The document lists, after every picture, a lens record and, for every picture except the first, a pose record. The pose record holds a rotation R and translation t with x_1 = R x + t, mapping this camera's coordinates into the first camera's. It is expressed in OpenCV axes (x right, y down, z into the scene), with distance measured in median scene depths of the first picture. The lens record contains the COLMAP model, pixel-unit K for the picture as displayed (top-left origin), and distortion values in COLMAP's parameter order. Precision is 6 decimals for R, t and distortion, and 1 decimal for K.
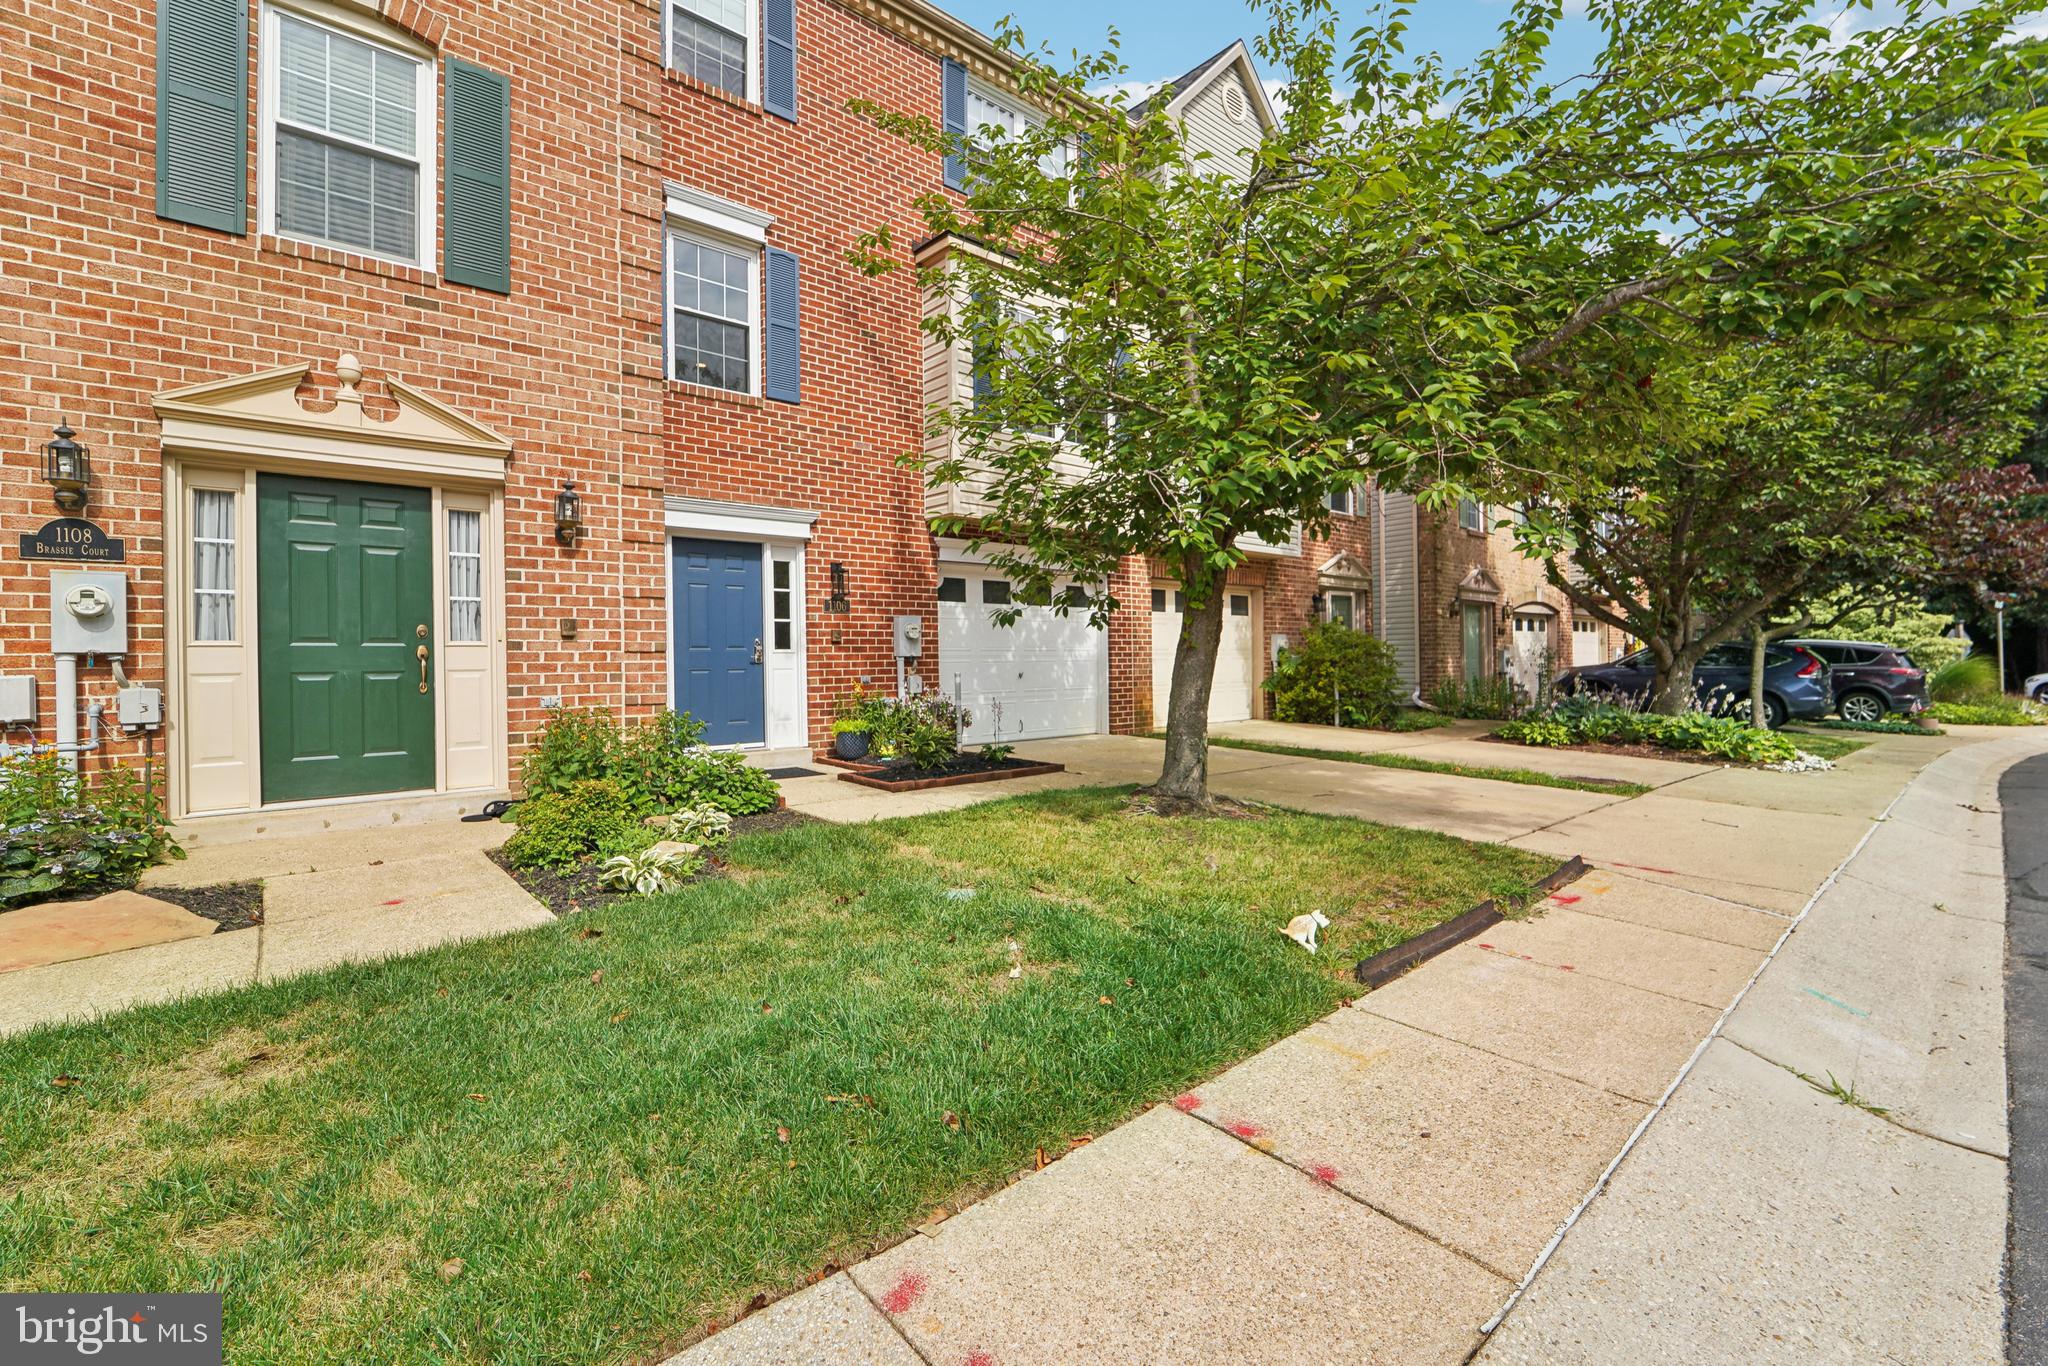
lens RADIAL K [[863.9, 0, 1034.8], [0, 863.9, 673.1], [0, 0, 1]] dist [-0.018893, -0.000405]
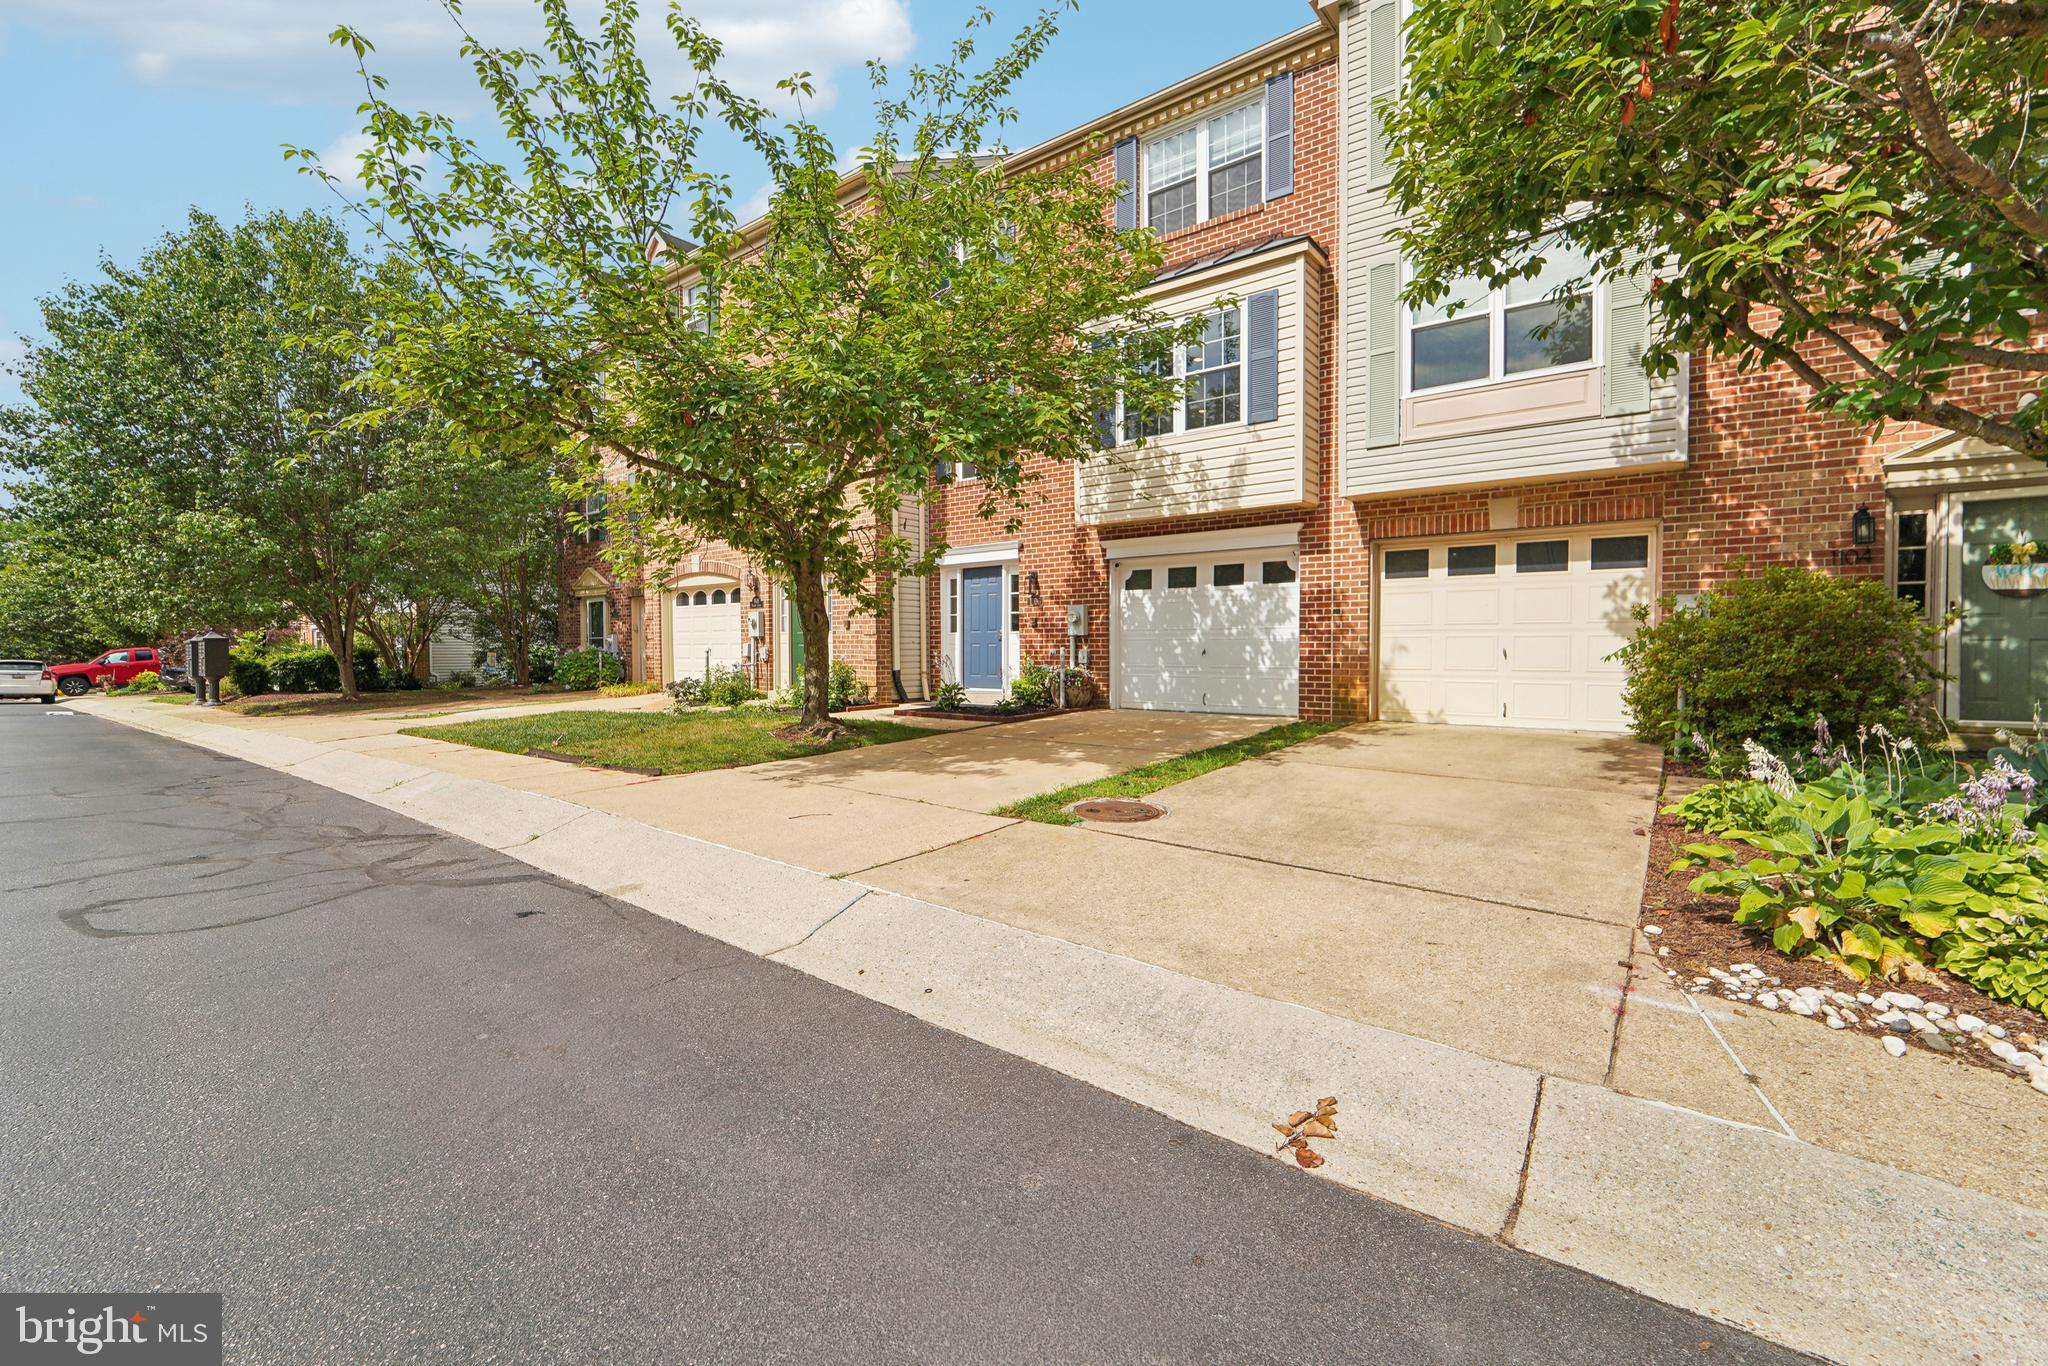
lens RADIAL K [[848.2, 0, 1034.0], [0, 848.2, 679.5], [0, 0, 1]] dist [-0.016102, -0.000120]
pose [[0.206184, 0.048391, -0.977316, 1.288376], [-0.012902, 0.998824, 0.046734, -0.013443], [0.978428, 0.002974, 0.206566, 0.757707]]
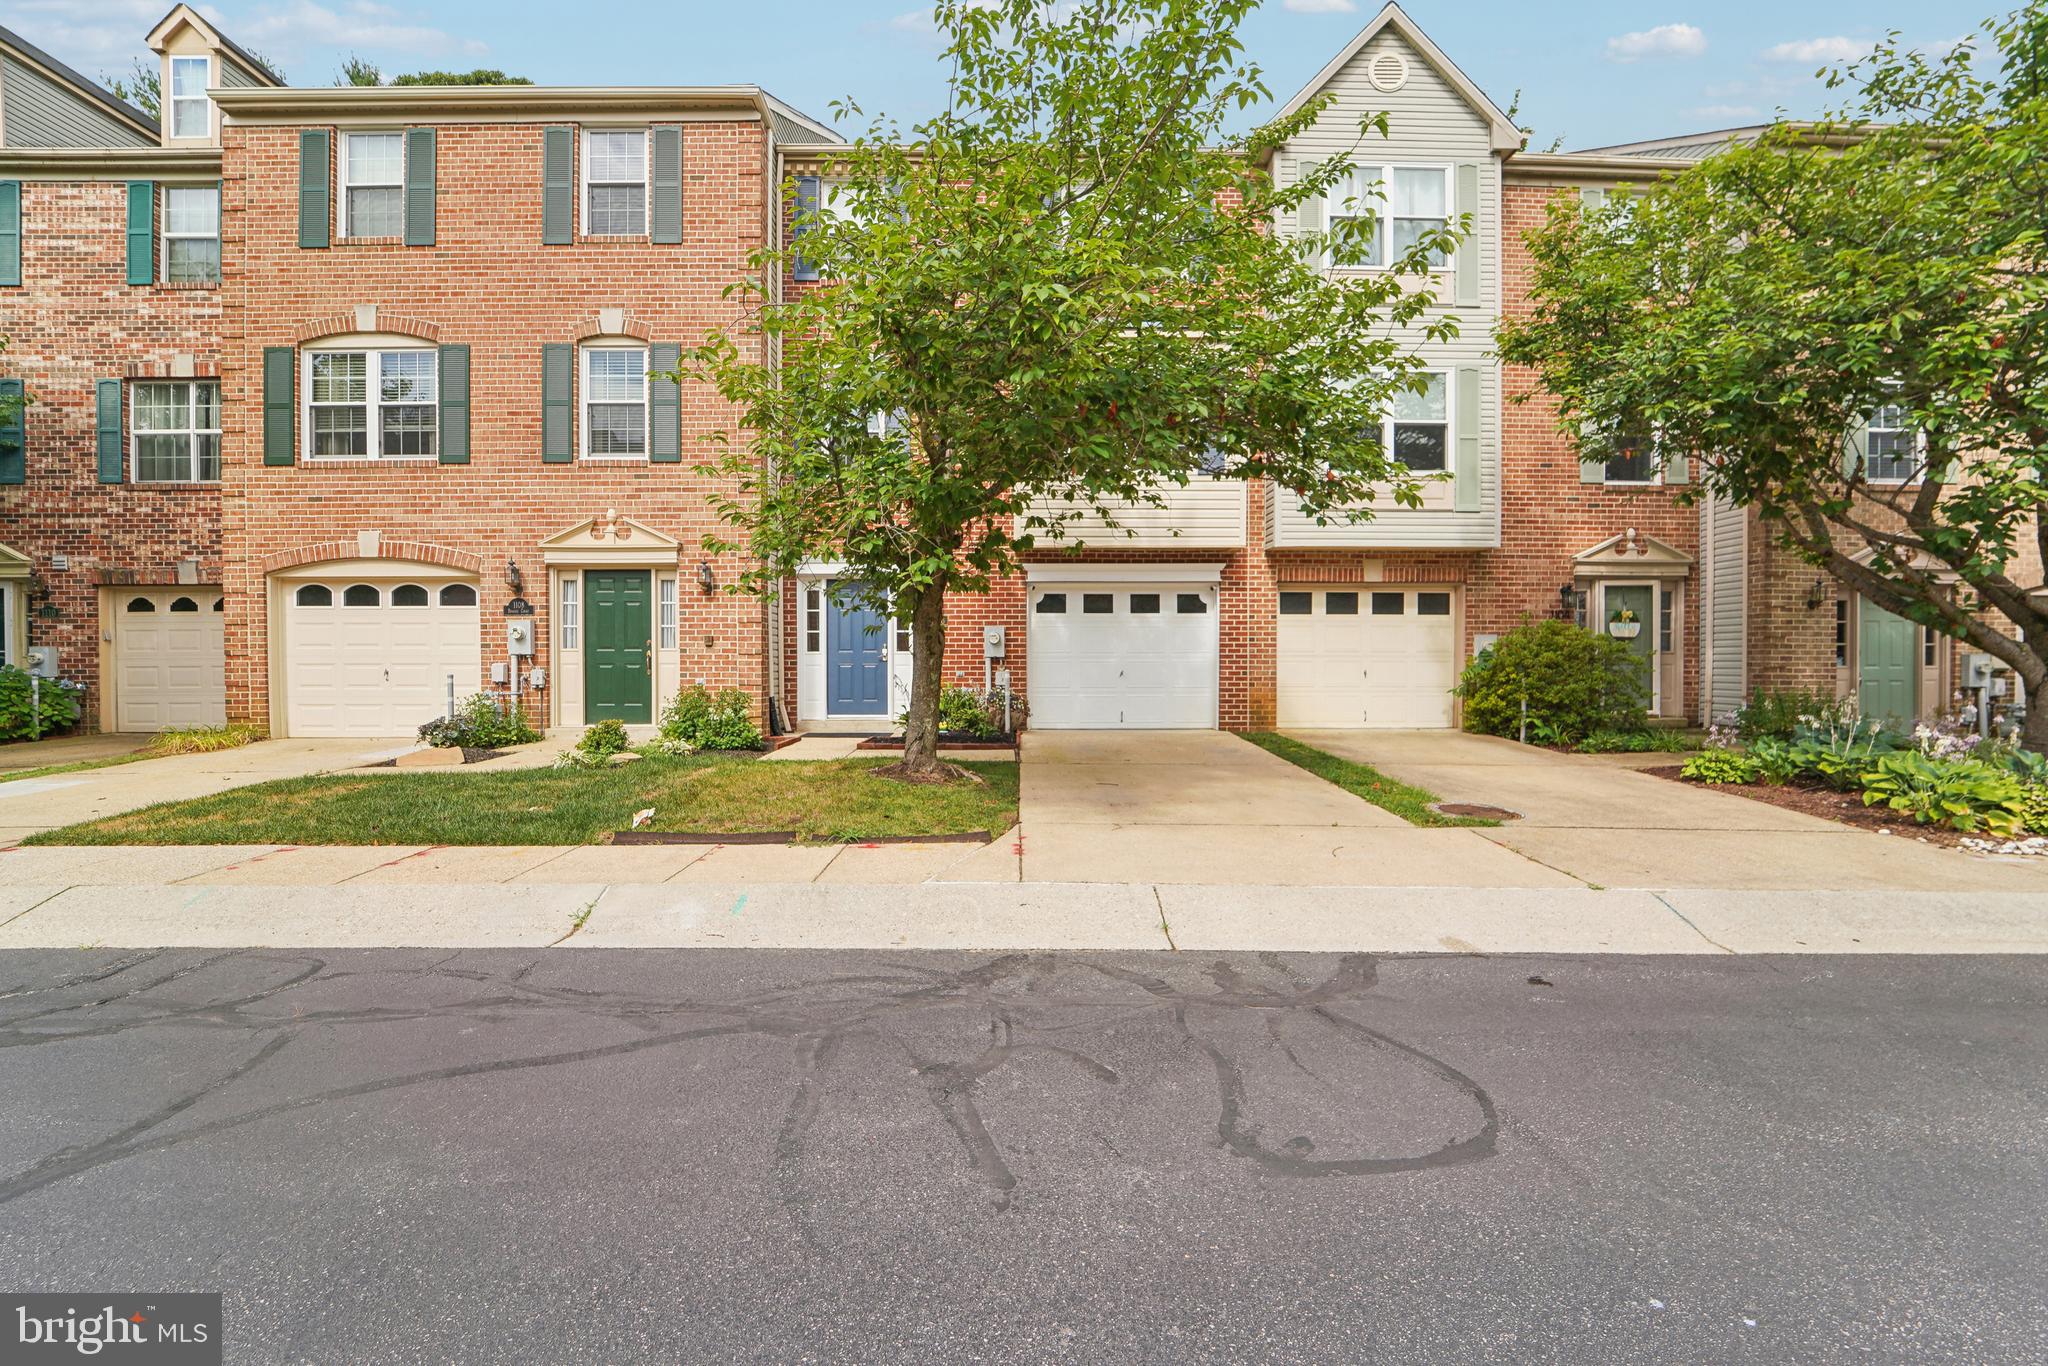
lens RADIAL K [[848.2, 0, 1034.0], [0, 848.2, 679.5], [0, 0, 1]] dist [-0.016102, -0.000120]
pose [[0.766702, 0.026262, -0.641466, 0.830884], [-0.017252, 0.999645, 0.020306, -0.014333], [0.641772, -0.004502, 0.766883, 0.057013]]
